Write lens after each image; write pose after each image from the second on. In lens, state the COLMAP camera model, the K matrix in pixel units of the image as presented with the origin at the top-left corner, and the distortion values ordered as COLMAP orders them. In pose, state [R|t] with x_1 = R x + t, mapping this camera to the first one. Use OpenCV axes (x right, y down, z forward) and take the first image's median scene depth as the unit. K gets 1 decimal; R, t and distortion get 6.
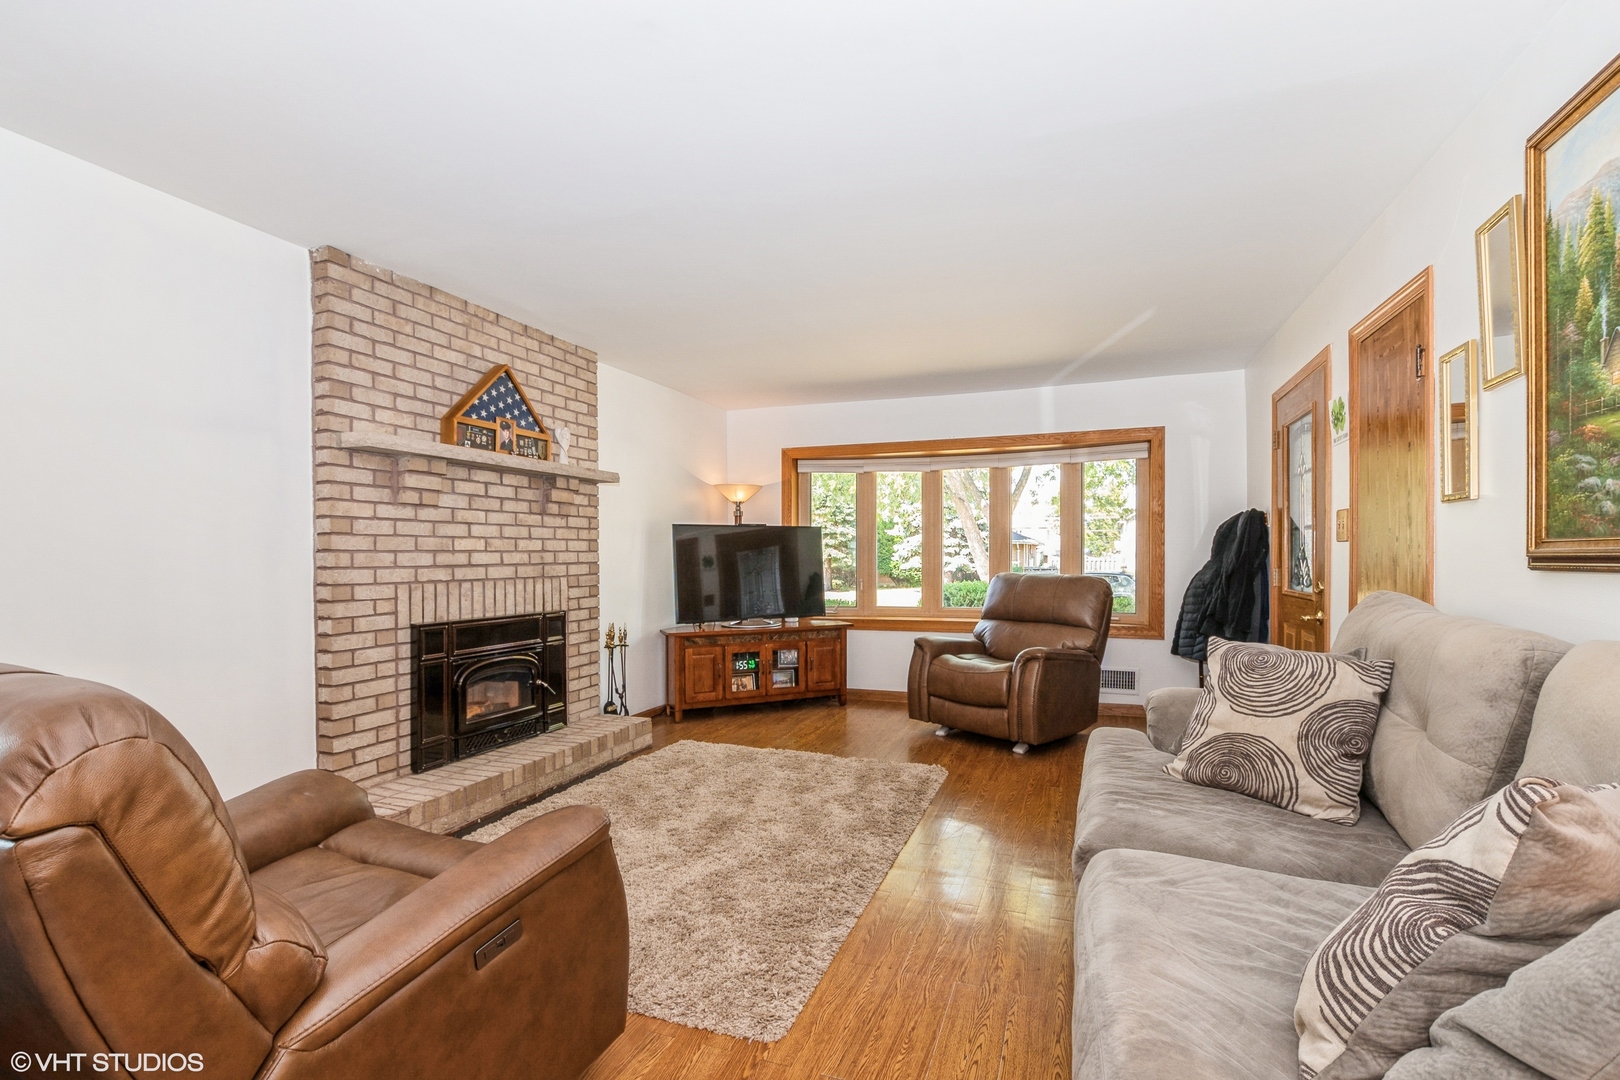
lens RADIAL K [[722.0, 0, 811.8], [0, 722.0, 554.5], [0, 0, 1]] dist [-0.000825, 0.000286]
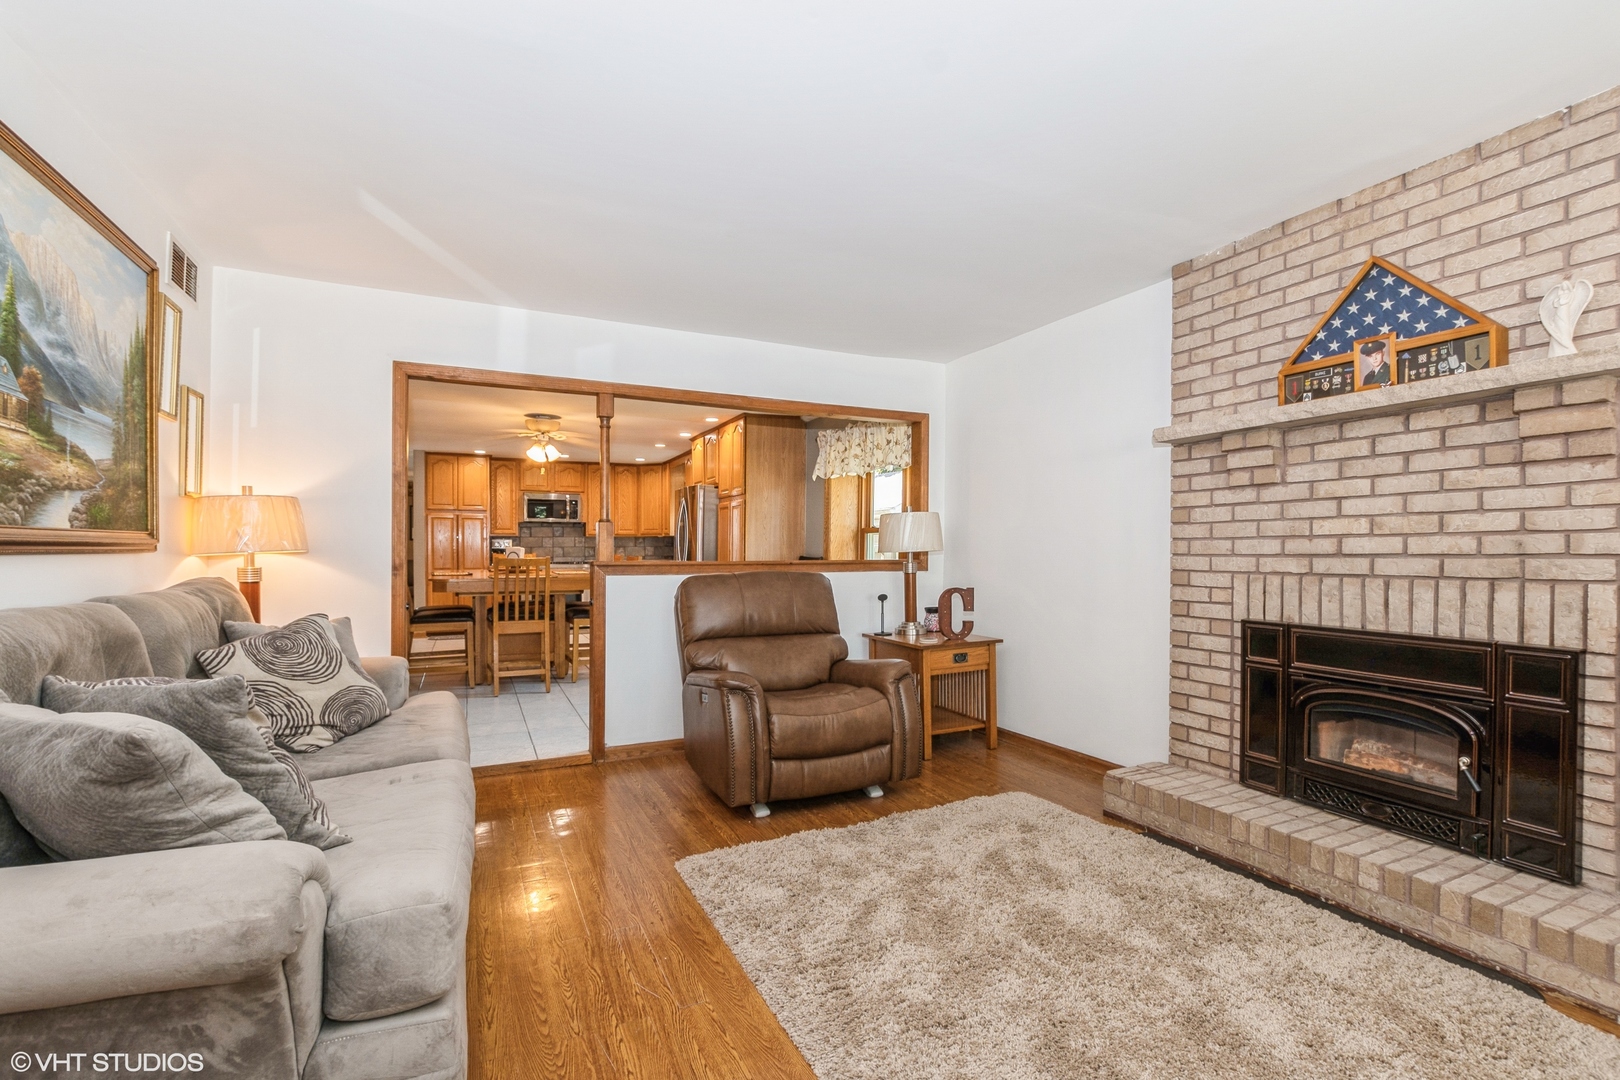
lens RADIAL K [[722.0, 0, 813.6], [0, 722.0, 539.8], [0, 0, 1]] dist [-0.000825, 0.000286]
pose [[-0.677006, -0.008908, -0.735924, 0.436817], [0.002759, 0.999889, -0.014642, 0.008963], [0.735973, -0.011943, -0.676906, 1.112960]]
